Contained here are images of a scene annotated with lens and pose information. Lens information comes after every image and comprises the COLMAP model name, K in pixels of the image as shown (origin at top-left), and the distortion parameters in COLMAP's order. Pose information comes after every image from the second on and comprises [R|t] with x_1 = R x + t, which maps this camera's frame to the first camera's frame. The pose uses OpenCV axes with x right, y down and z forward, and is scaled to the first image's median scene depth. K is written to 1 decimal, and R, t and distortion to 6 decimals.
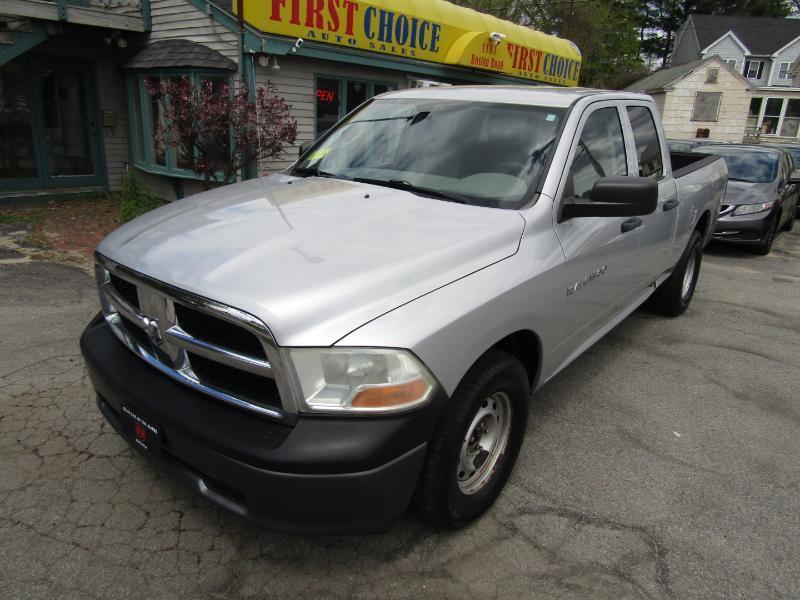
lens RADIAL K [[561.7, 0, 400.0], [0, 561.7, 300.0], [0, 0, 1]] dist [-0.008499, -0.000530]
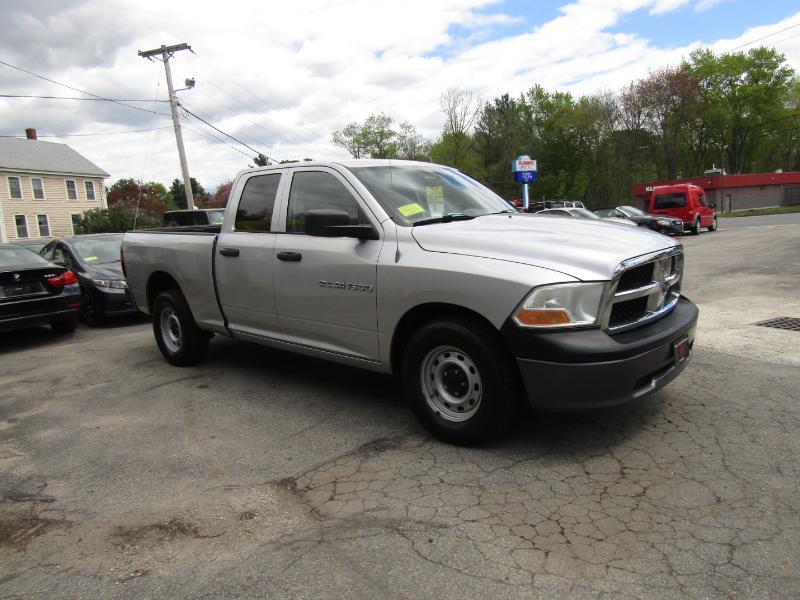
lens RADIAL K [[563.3, 0, 400.0], [0, 563.3, 300.0], [0, 0, 1]] dist [-0.012974, -0.001442]
pose [[0.048329, -0.192152, 0.980174, -0.565798], [0.381074, 0.910642, 0.159732, -0.123879], [-0.923280, 0.365799, 0.117235, 0.420727]]
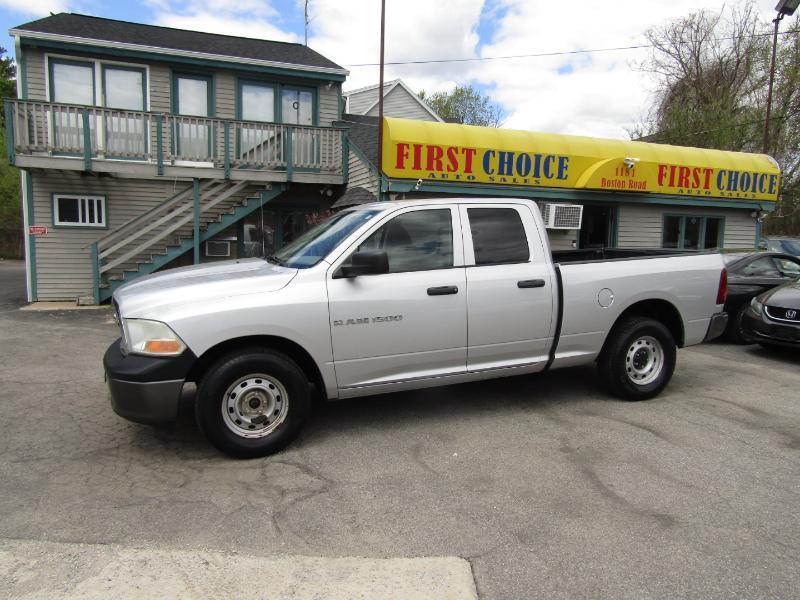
lens RADIAL K [[563.3, 0, 400.0], [0, 563.3, 300.0], [0, 0, 1]] dist [-0.012974, -0.001442]
pose [[0.867724, 0.018335, -0.496709, 0.419092], [-0.129789, 0.973008, -0.190816, 0.067277], [0.479803, 0.230043, 0.846682, -0.080007]]
